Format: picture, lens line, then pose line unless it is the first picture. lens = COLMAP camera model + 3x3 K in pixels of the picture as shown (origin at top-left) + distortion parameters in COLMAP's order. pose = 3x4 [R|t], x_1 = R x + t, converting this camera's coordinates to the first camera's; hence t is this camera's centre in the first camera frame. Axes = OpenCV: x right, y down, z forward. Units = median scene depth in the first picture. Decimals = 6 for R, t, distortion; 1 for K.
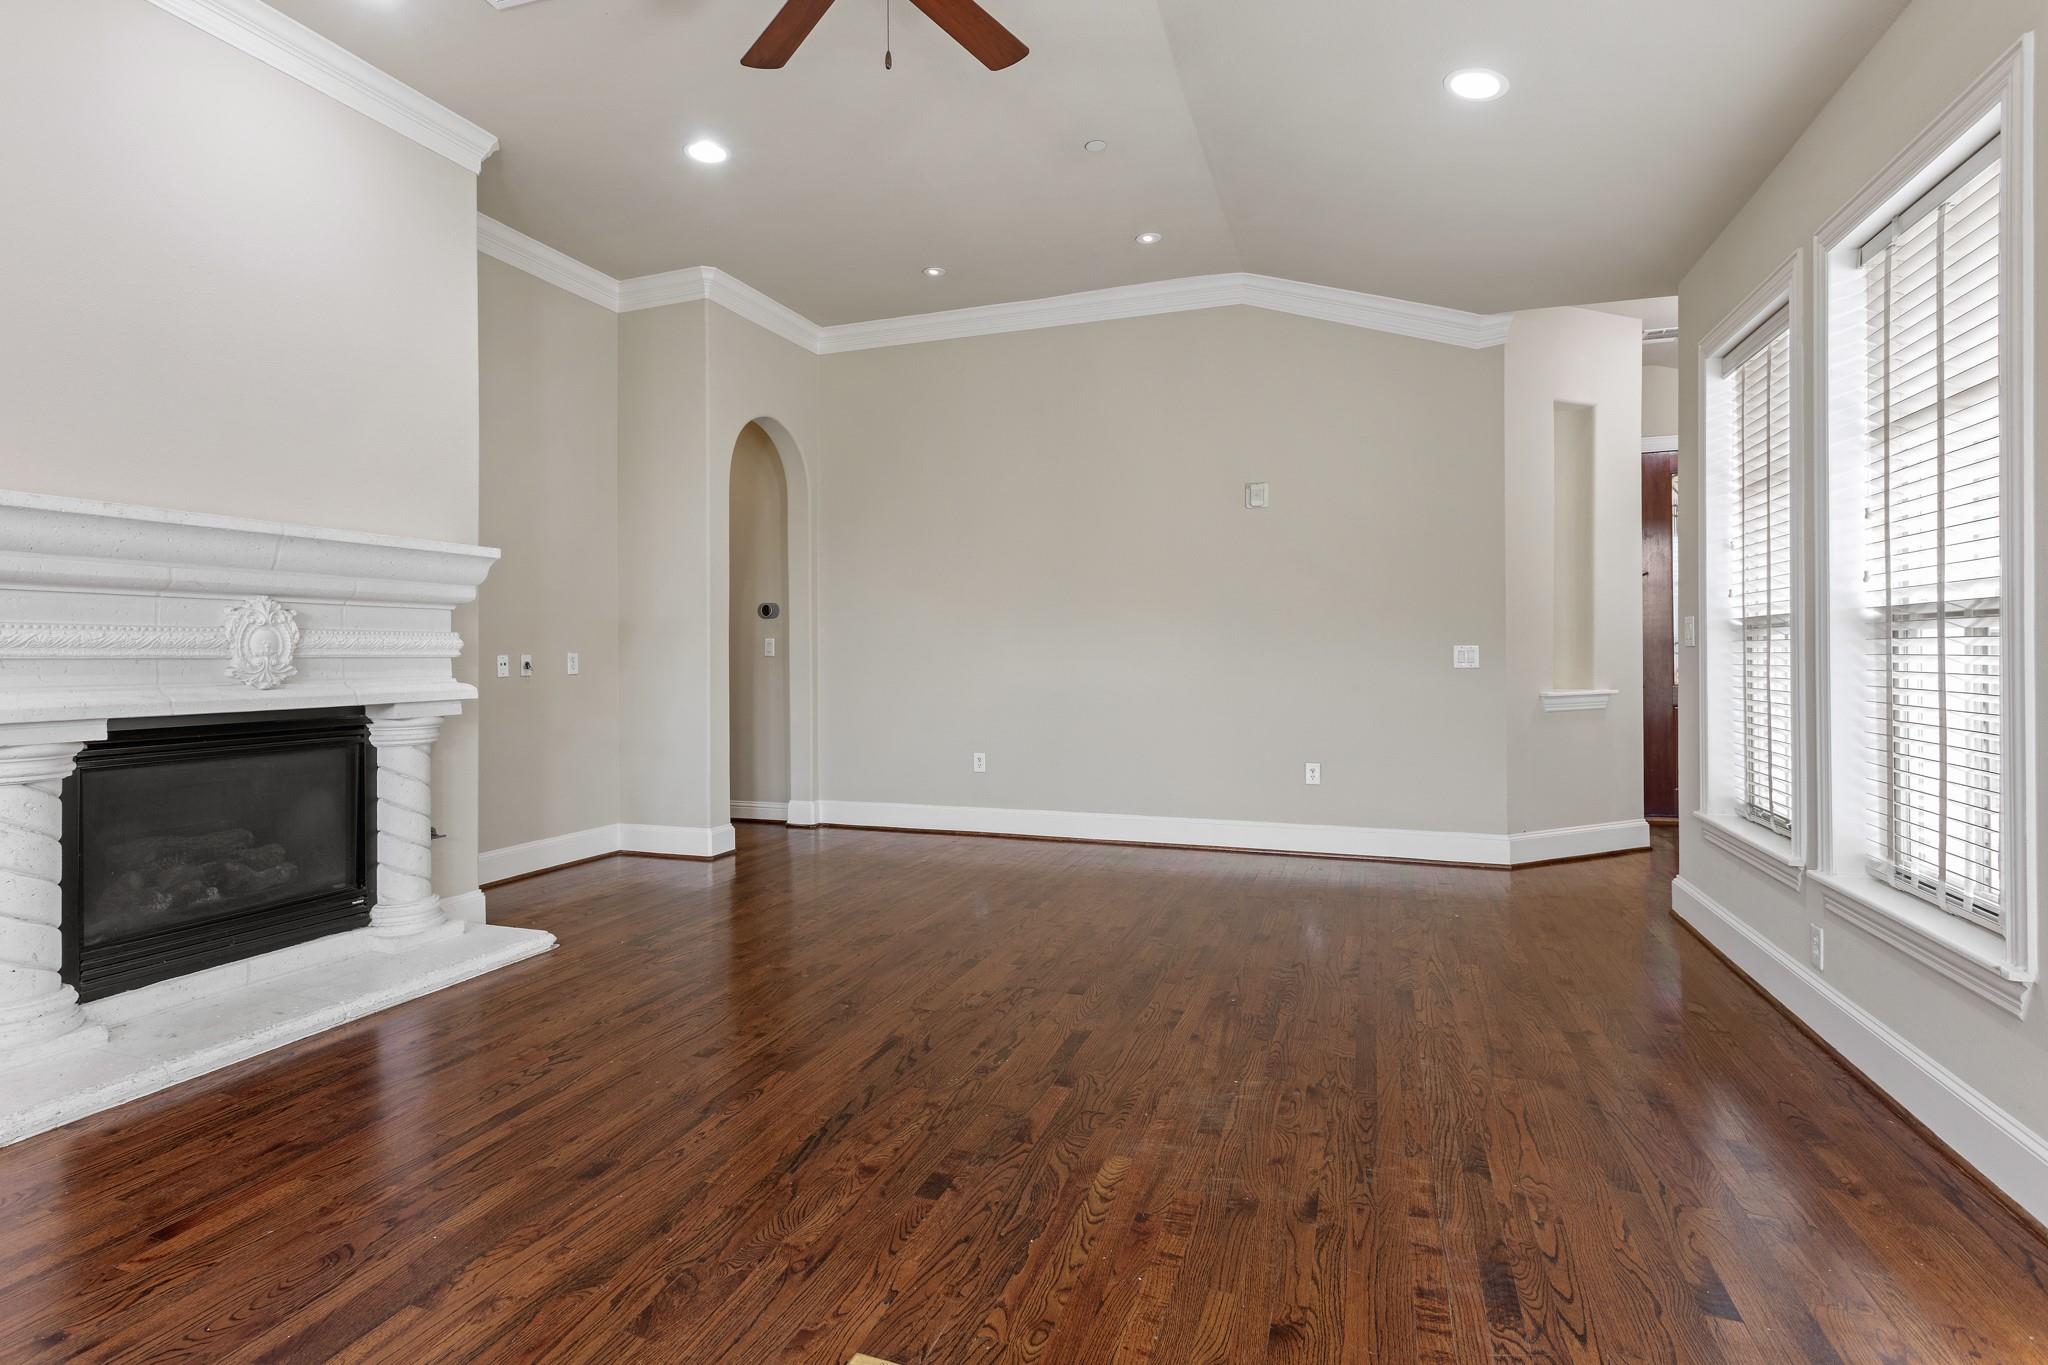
lens RADIAL K [[985.2, 0, 1016.5], [0, 985.2, 663.8], [0, 0, 1]] dist [-0.004247, -0.000332]
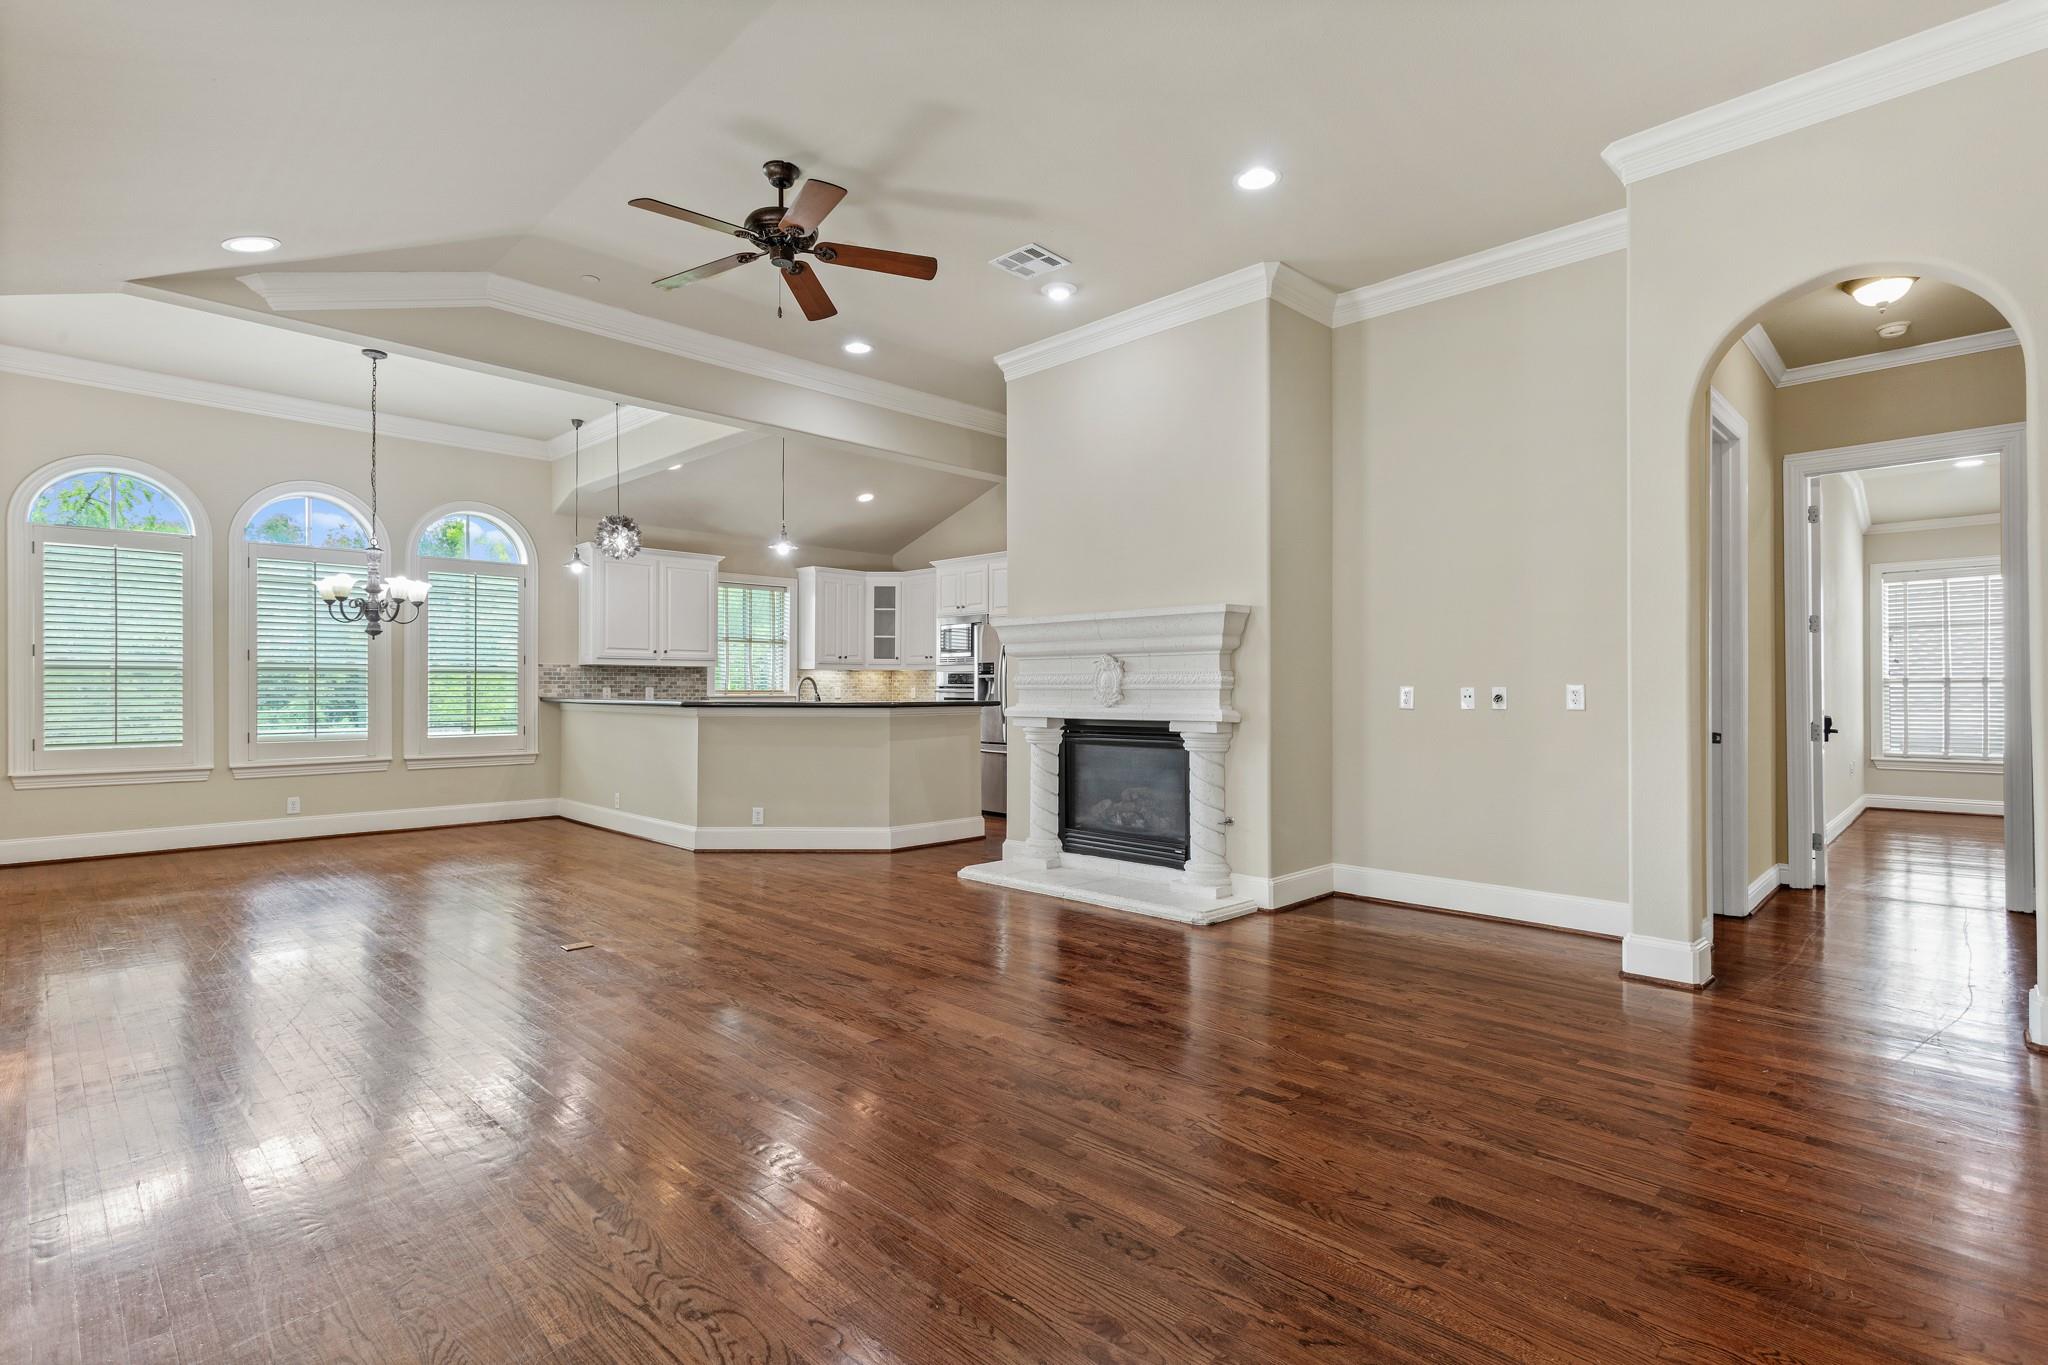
lens RADIAL K [[985.2, 0, 1015.4], [0, 985.2, 683.9], [0, 0, 1]] dist [-0.004247, -0.000332]
pose [[-0.417099, -0.003984, -0.908853, 0.879296], [-0.006869, 0.999976, -0.001231, -0.011962], [0.908835, 0.005729, -0.417116, 1.535030]]
